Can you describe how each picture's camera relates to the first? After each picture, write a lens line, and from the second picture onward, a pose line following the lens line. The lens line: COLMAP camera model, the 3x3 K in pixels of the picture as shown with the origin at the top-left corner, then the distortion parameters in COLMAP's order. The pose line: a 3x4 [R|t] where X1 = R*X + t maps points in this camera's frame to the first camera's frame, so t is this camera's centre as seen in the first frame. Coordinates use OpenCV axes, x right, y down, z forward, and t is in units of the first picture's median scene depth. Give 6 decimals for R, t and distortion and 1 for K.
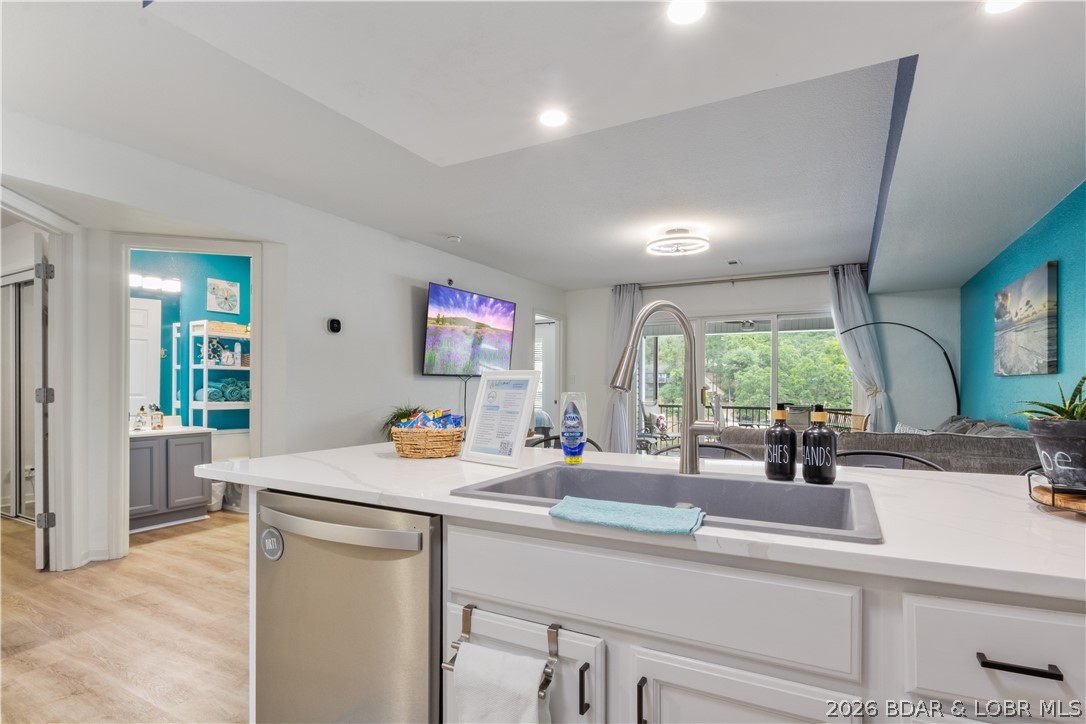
lens RADIAL K [[549.8, 0, 545.4], [0, 549.8, 387.7], [0, 0, 1]] dist [-0.001774, -0.000726]
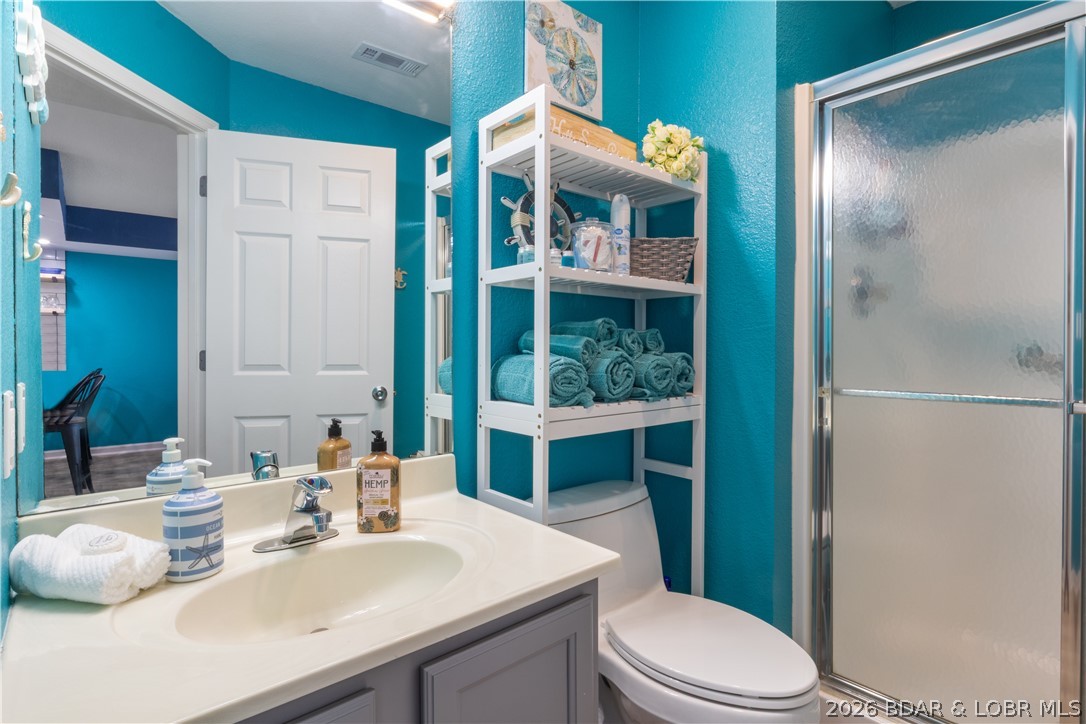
lens RADIAL K [[548.1, 0, 542.5], [0, 548.1, 340.2], [0, 0, 1]] dist [-0.001688, -0.000487]
pose [[0.938267, -0.004632, -0.345881, -0.516994], [0.002161, 0.999969, -0.007531, -0.004036], [0.345905, 0.006319, 0.938248, 0.742722]]
